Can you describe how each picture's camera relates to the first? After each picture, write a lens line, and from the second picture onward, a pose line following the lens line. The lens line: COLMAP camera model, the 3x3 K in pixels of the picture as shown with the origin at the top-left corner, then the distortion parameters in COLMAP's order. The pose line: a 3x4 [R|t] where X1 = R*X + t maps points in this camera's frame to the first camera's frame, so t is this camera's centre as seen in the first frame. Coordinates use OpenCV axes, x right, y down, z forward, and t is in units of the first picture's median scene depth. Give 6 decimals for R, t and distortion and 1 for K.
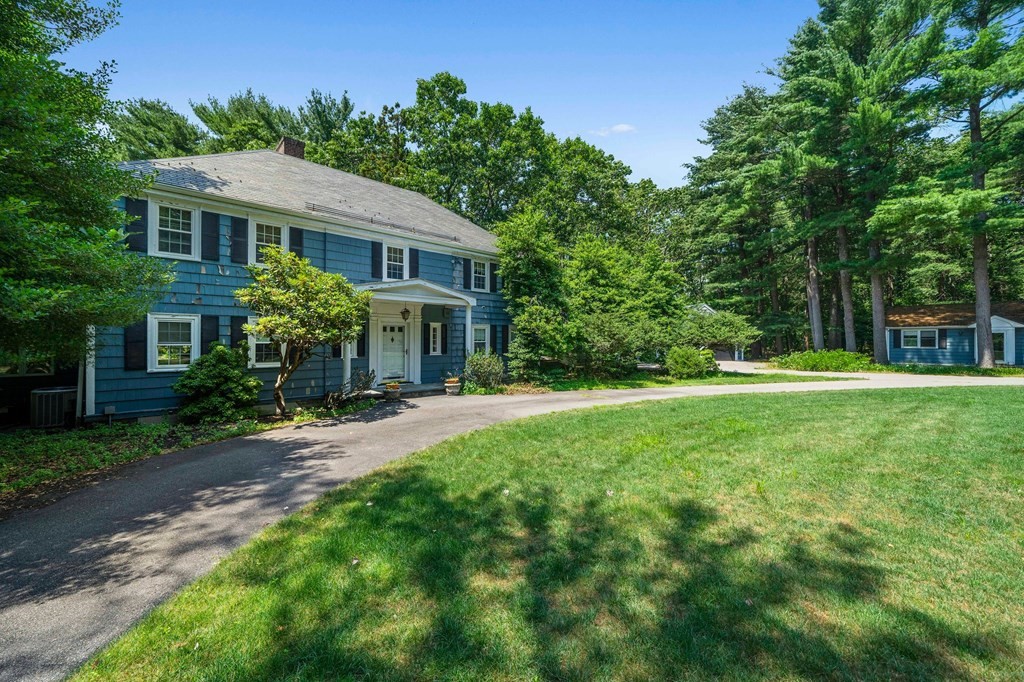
lens RADIAL K [[382.3, 0, 512.0], [0, 382.3, 341.0], [0, 0, 1]] dist [-0.005789, 0.000062]
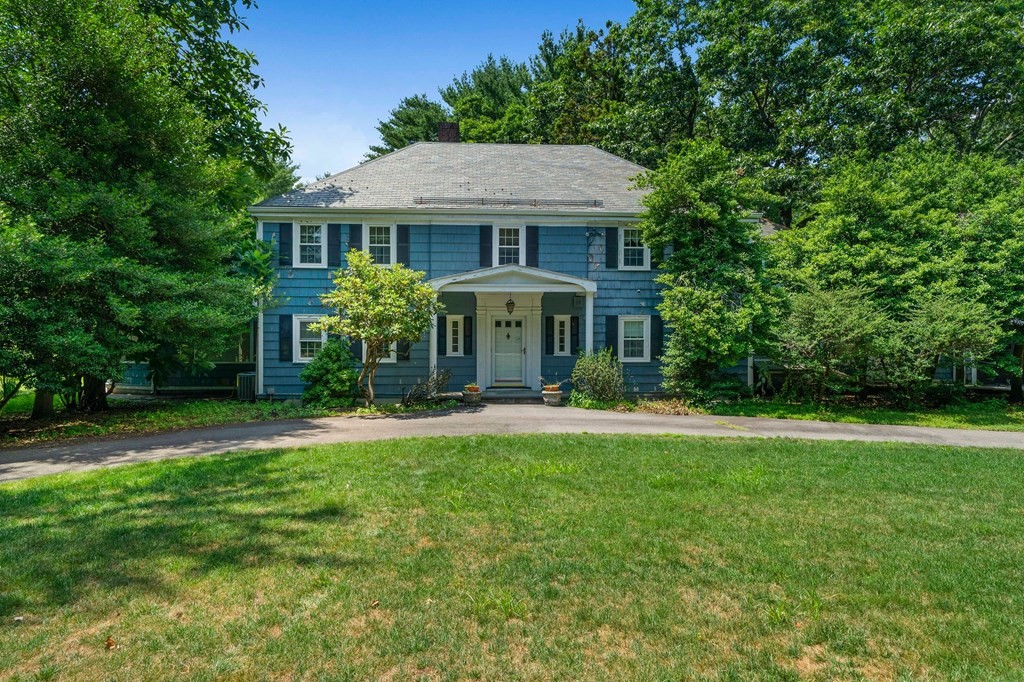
lens RADIAL K [[566.7, 0, 512.0], [0, 566.7, 341.0], [0, 0, 1]] dist [-0.001723, -0.000154]
pose [[0.769222, 0.005983, -0.638954, 0.671685], [-0.001691, 0.999972, 0.007328, -0.003117], [0.638979, -0.004556, 0.769210, 0.040331]]
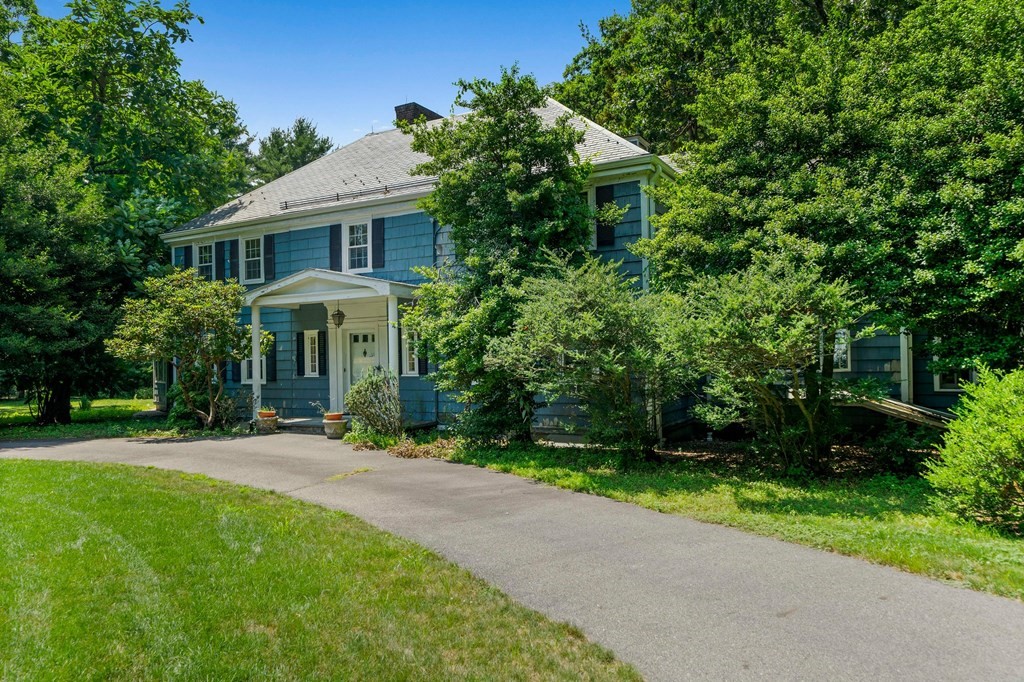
lens RADIAL K [[696.5, 0, 512.0], [0, 696.5, 341.0], [0, 0, 1]] dist [-0.002748, 0.000719]
pose [[0.304464, -0.021822, -0.952274, 1.346597], [0.020872, 0.999650, -0.016234, 0.000847], [0.952295, -0.014933, 0.304813, 1.154271]]
